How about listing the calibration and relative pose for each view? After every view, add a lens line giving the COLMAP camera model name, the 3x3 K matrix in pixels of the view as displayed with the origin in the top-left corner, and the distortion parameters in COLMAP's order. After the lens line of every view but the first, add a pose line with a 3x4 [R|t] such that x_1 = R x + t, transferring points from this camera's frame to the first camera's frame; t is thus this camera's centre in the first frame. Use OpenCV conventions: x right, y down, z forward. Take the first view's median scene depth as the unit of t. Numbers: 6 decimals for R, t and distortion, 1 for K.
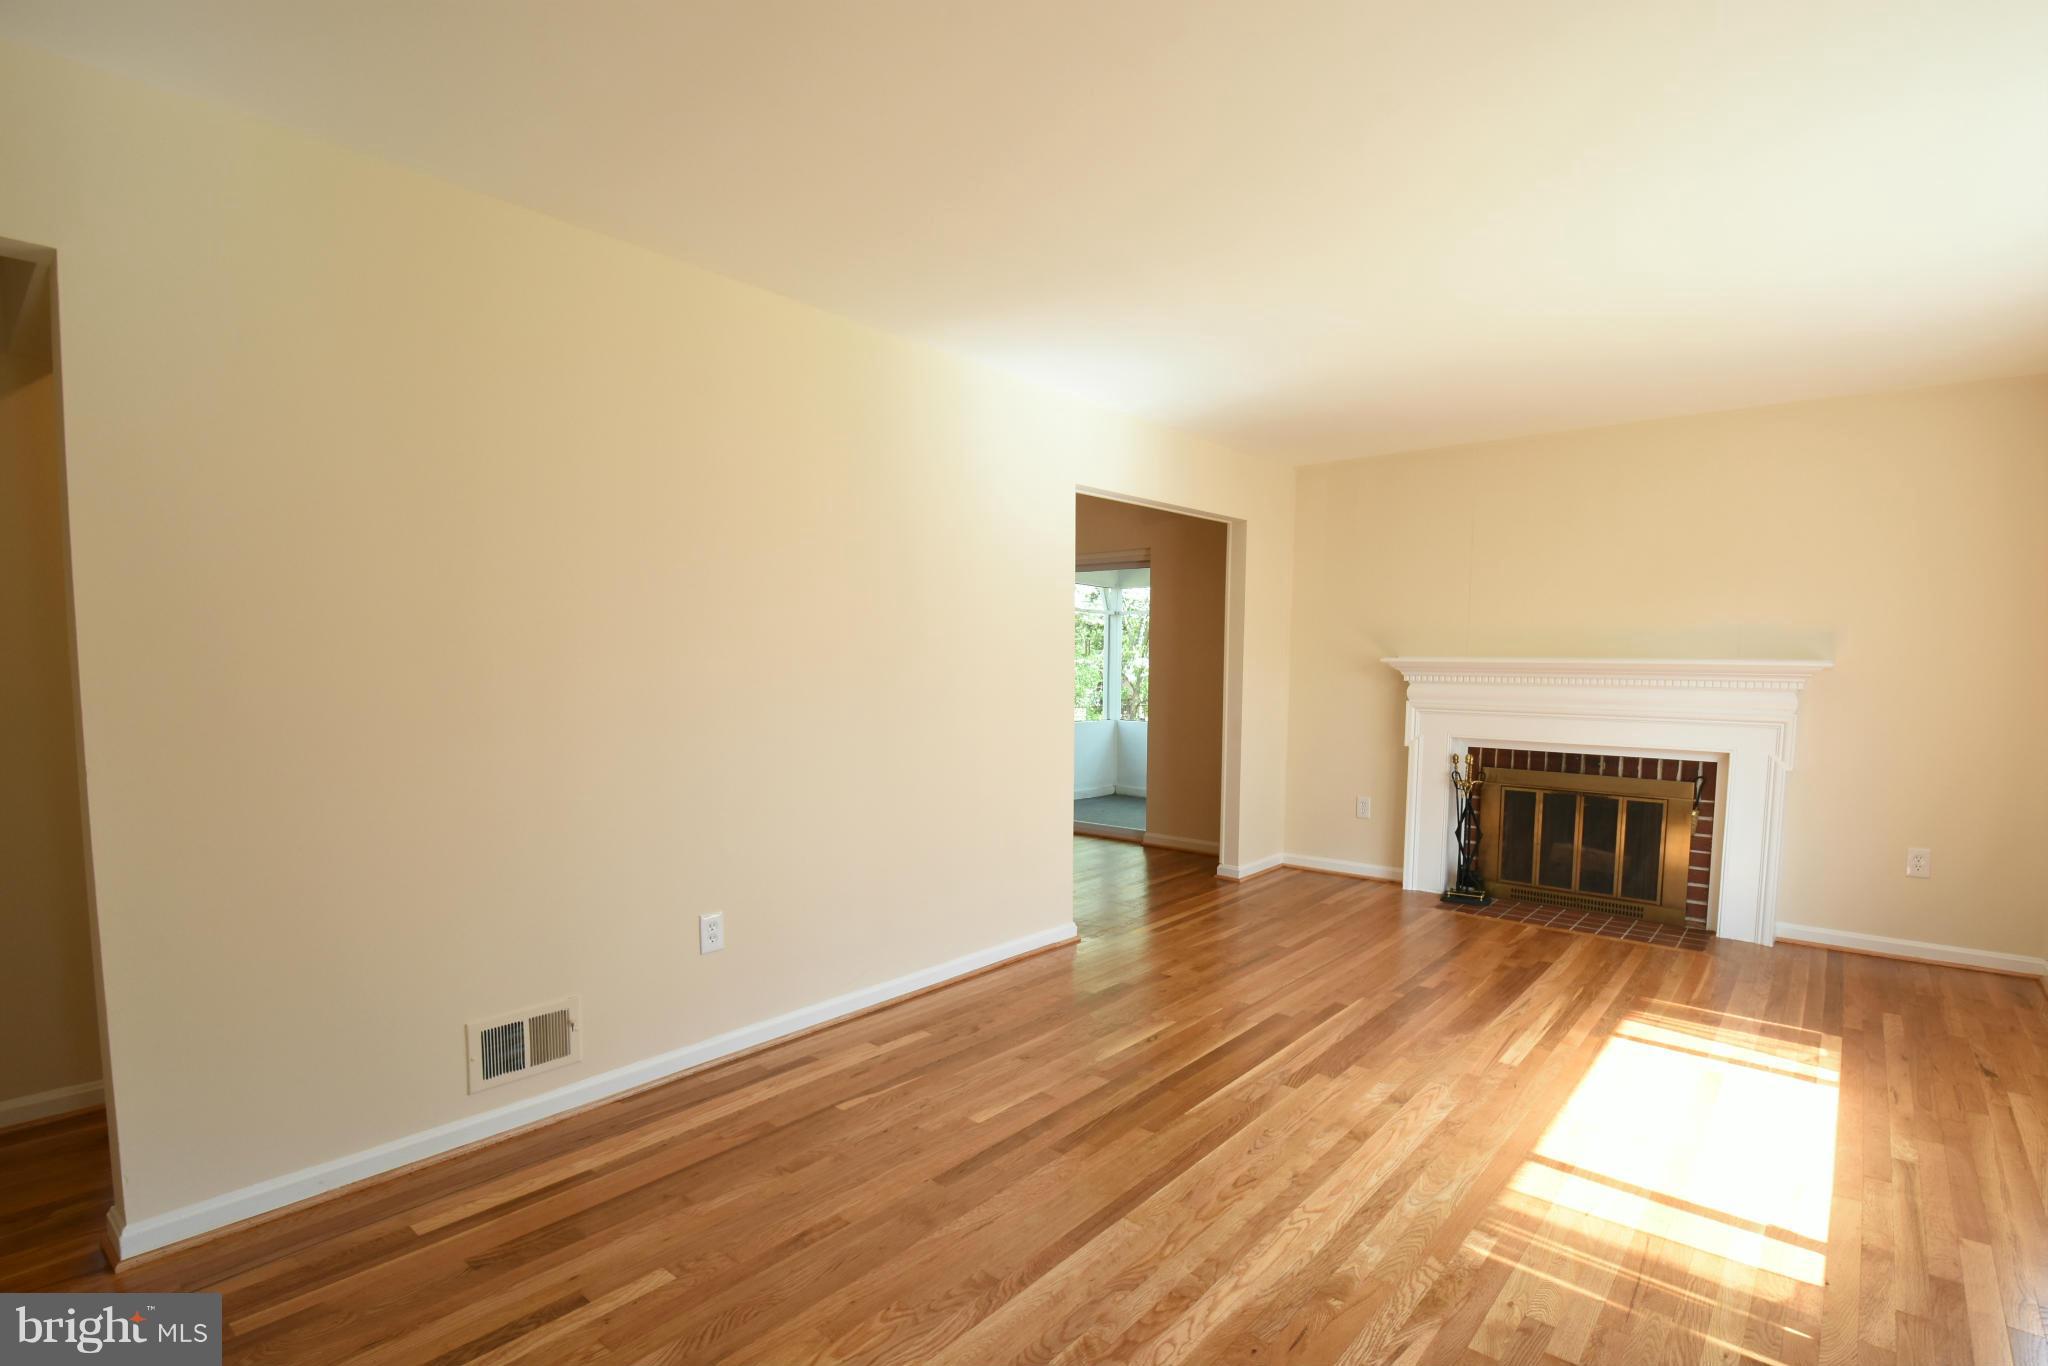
lens RADIAL K [[975.5, 0, 1050.5], [0, 975.5, 738.7], [0, 0, 1]] dist [0.022105, -0.018906]
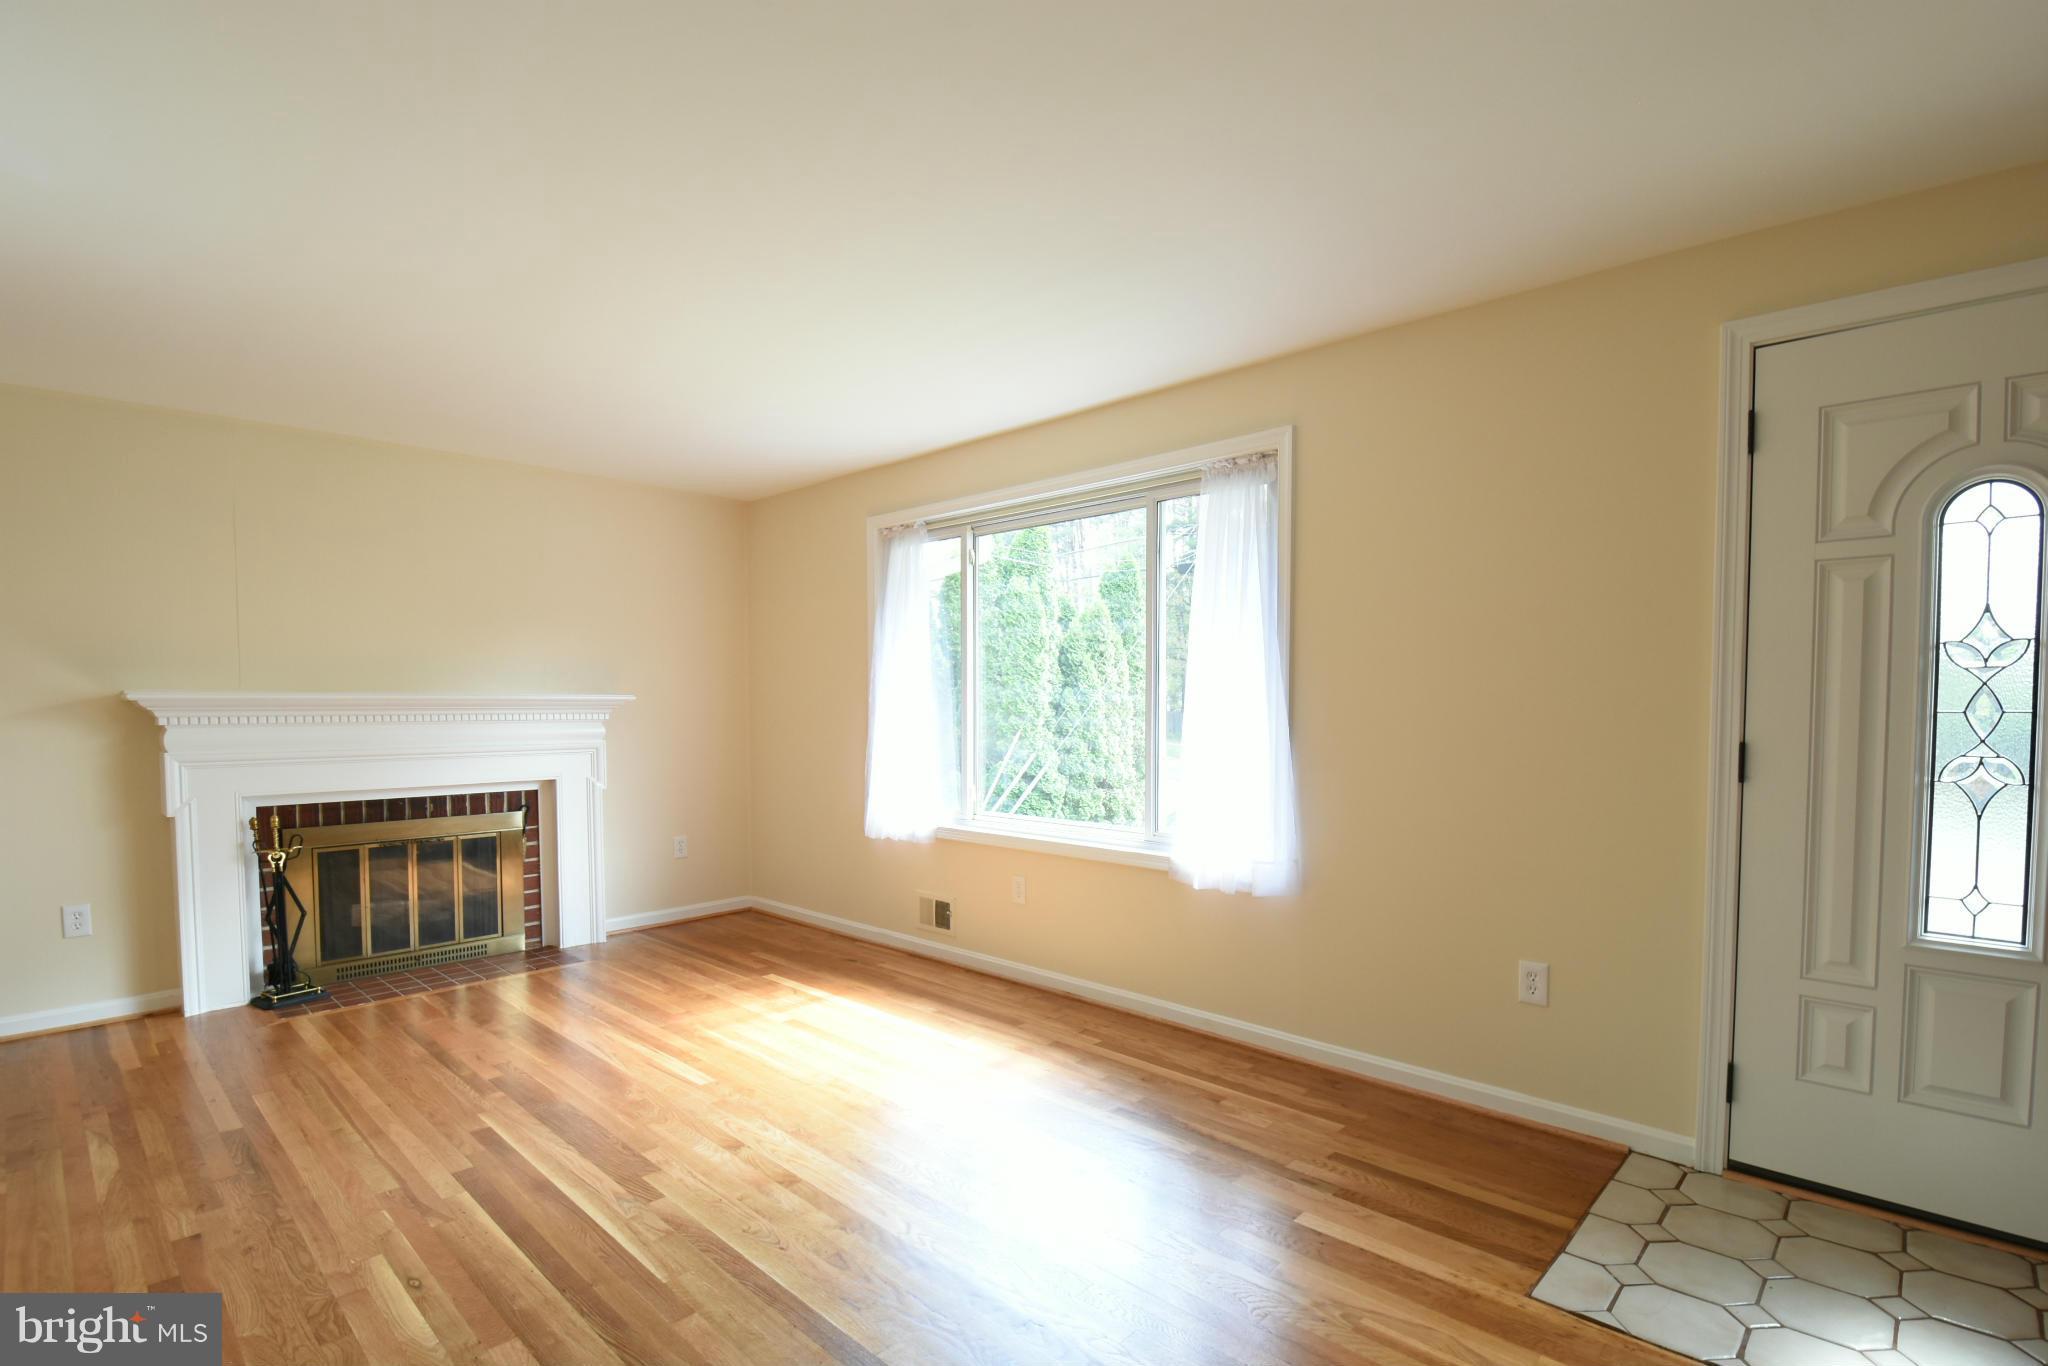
lens RADIAL K [[975.5, 0, 1050.5], [0, 975.5, 738.7], [0, 0, 1]] dist [0.022105, -0.018906]
pose [[0.053731, -0.046613, 0.997467, -0.356935], [0.083190, 0.995646, 0.042047, -0.029569], [-0.995084, 0.080720, 0.057374, 0.370864]]
